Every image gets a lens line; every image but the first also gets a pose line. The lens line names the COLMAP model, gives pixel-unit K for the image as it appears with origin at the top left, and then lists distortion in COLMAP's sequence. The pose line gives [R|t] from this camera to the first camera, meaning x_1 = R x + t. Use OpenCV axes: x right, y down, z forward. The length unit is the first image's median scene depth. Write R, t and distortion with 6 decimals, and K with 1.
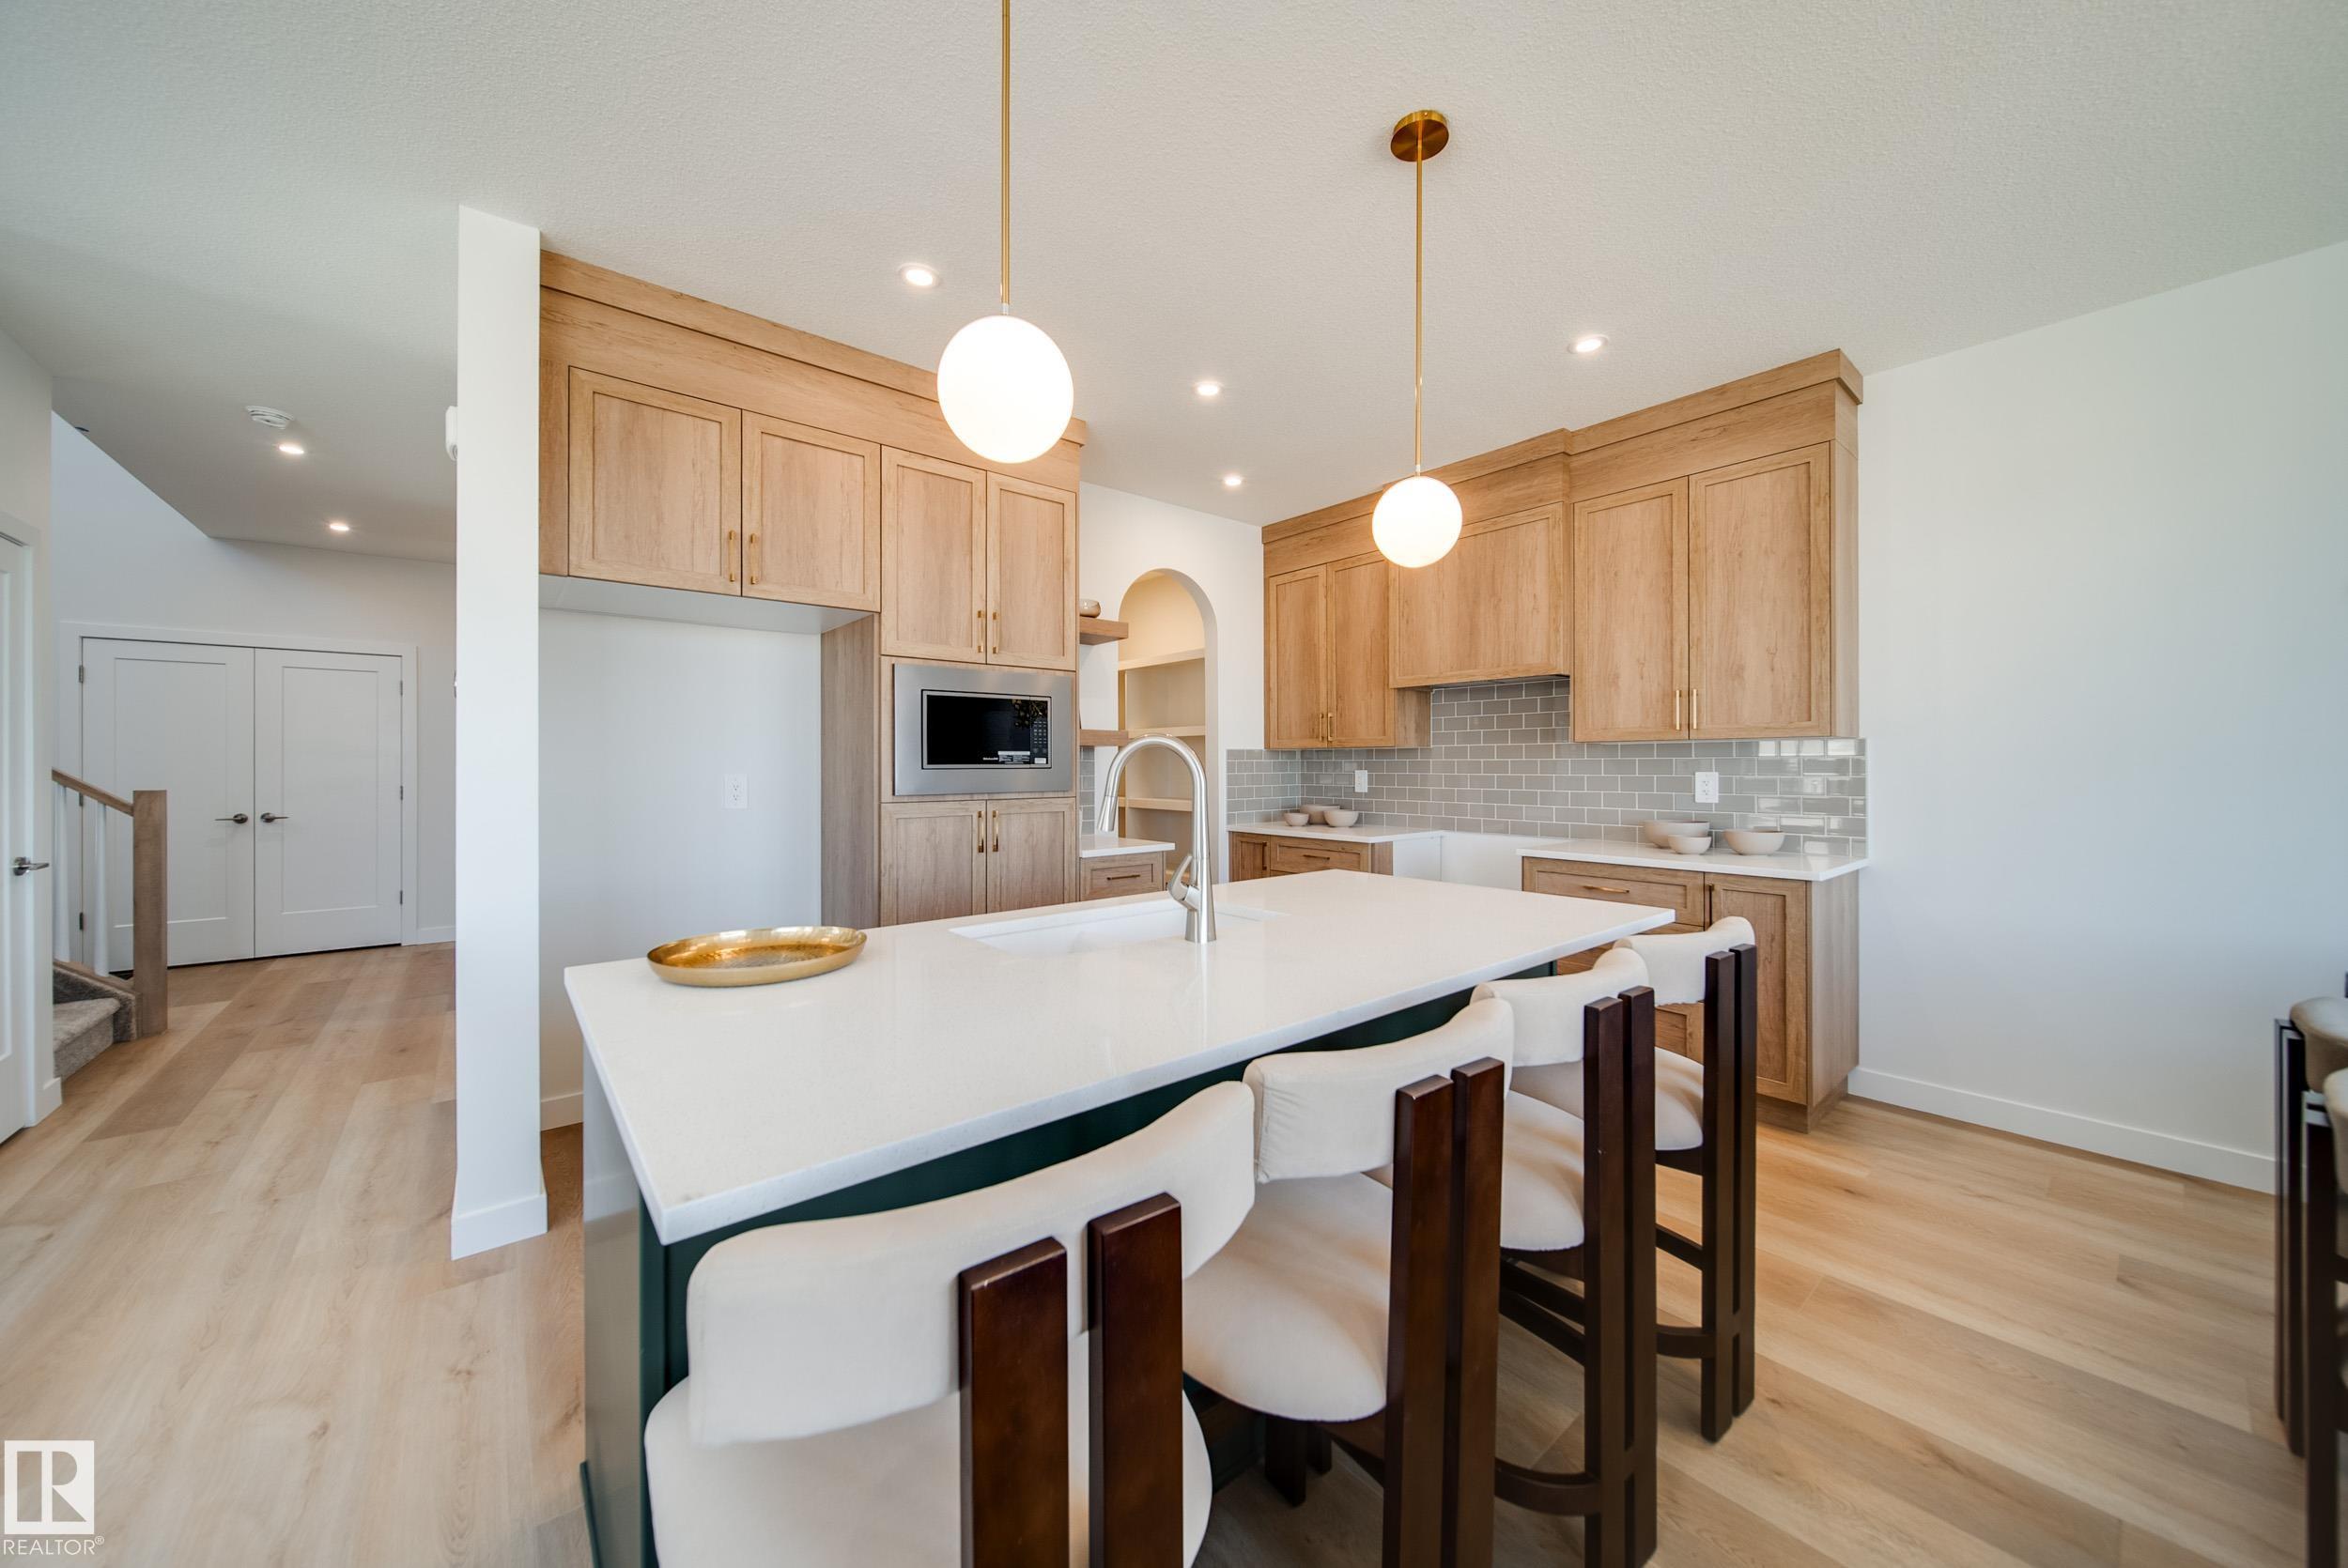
lens RADIAL K [[822.9, 0, 1172.1], [0, 822.9, 767.5], [0, 0, 1]] dist [-0.000283, -0.001777]
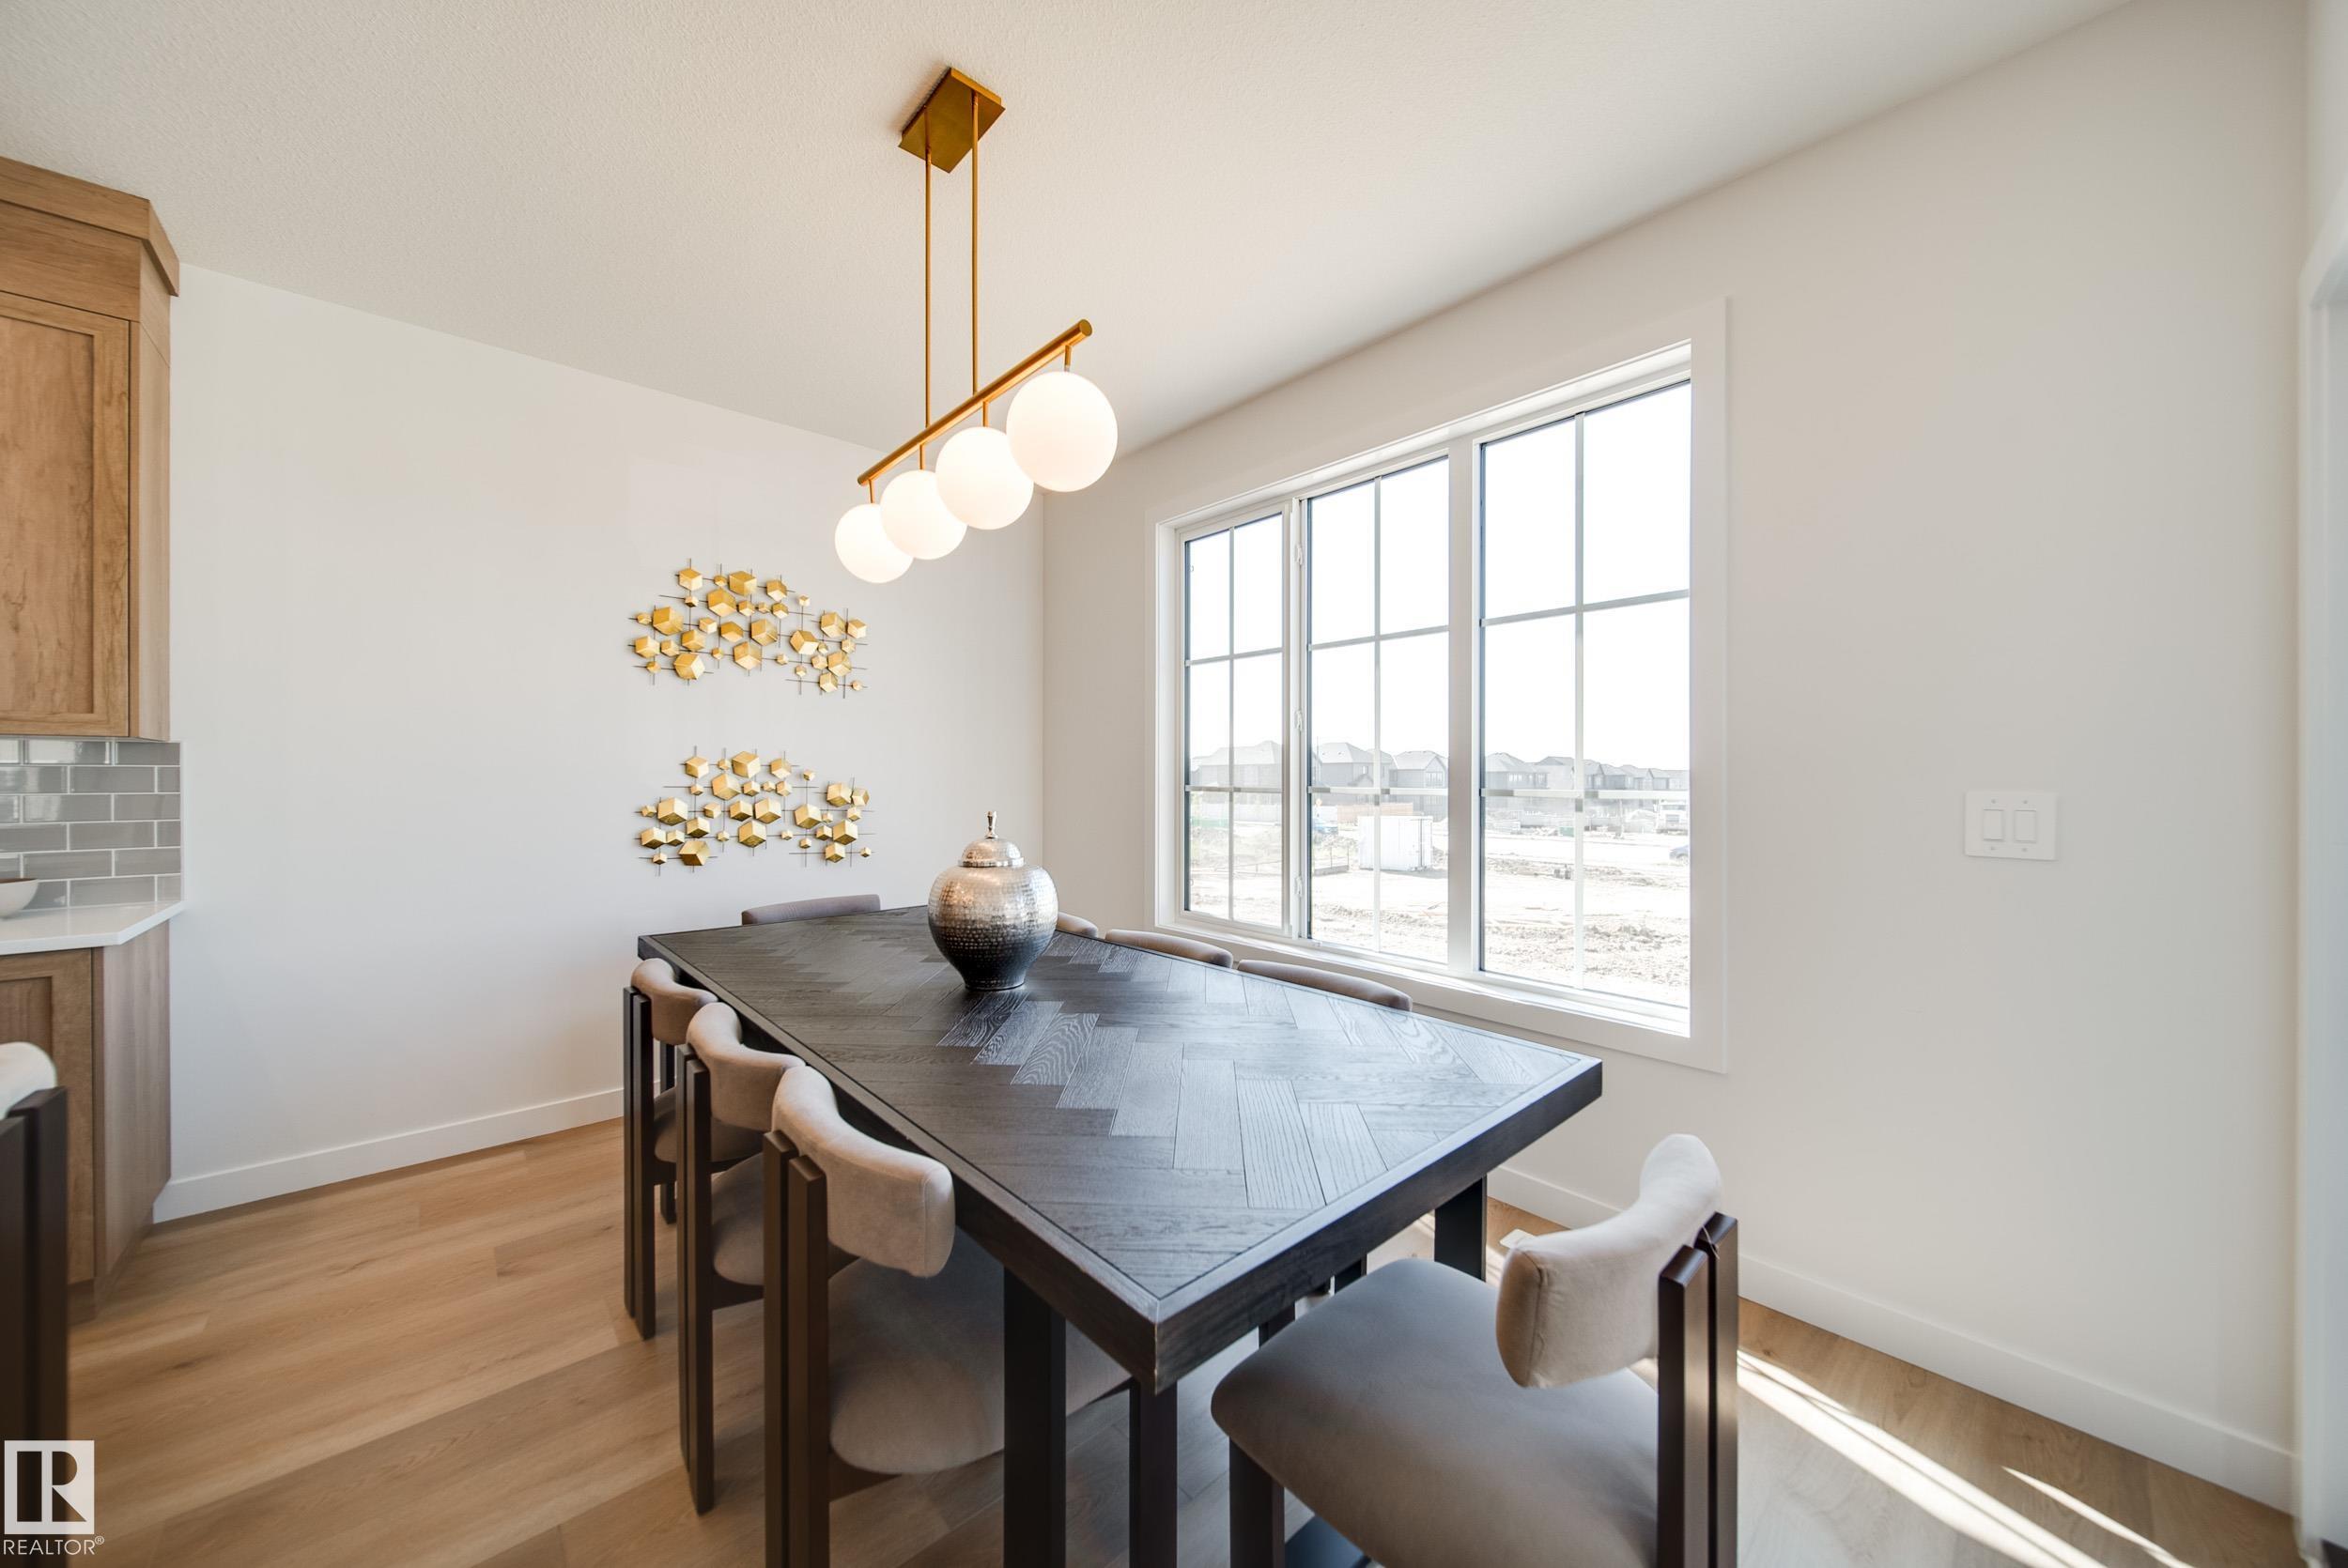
lens RADIAL K [[822.9, 0, 1173.8], [0, 822.9, 780.0], [0, 0, 1]] dist [-0.000283, -0.001777]
pose [[-0.047047, -0.000778, 0.998892, 0.047945], [0.000291, 1.000000, 0.000792, -0.000742], [-0.998893, 0.000328, -0.047047, 0.121628]]
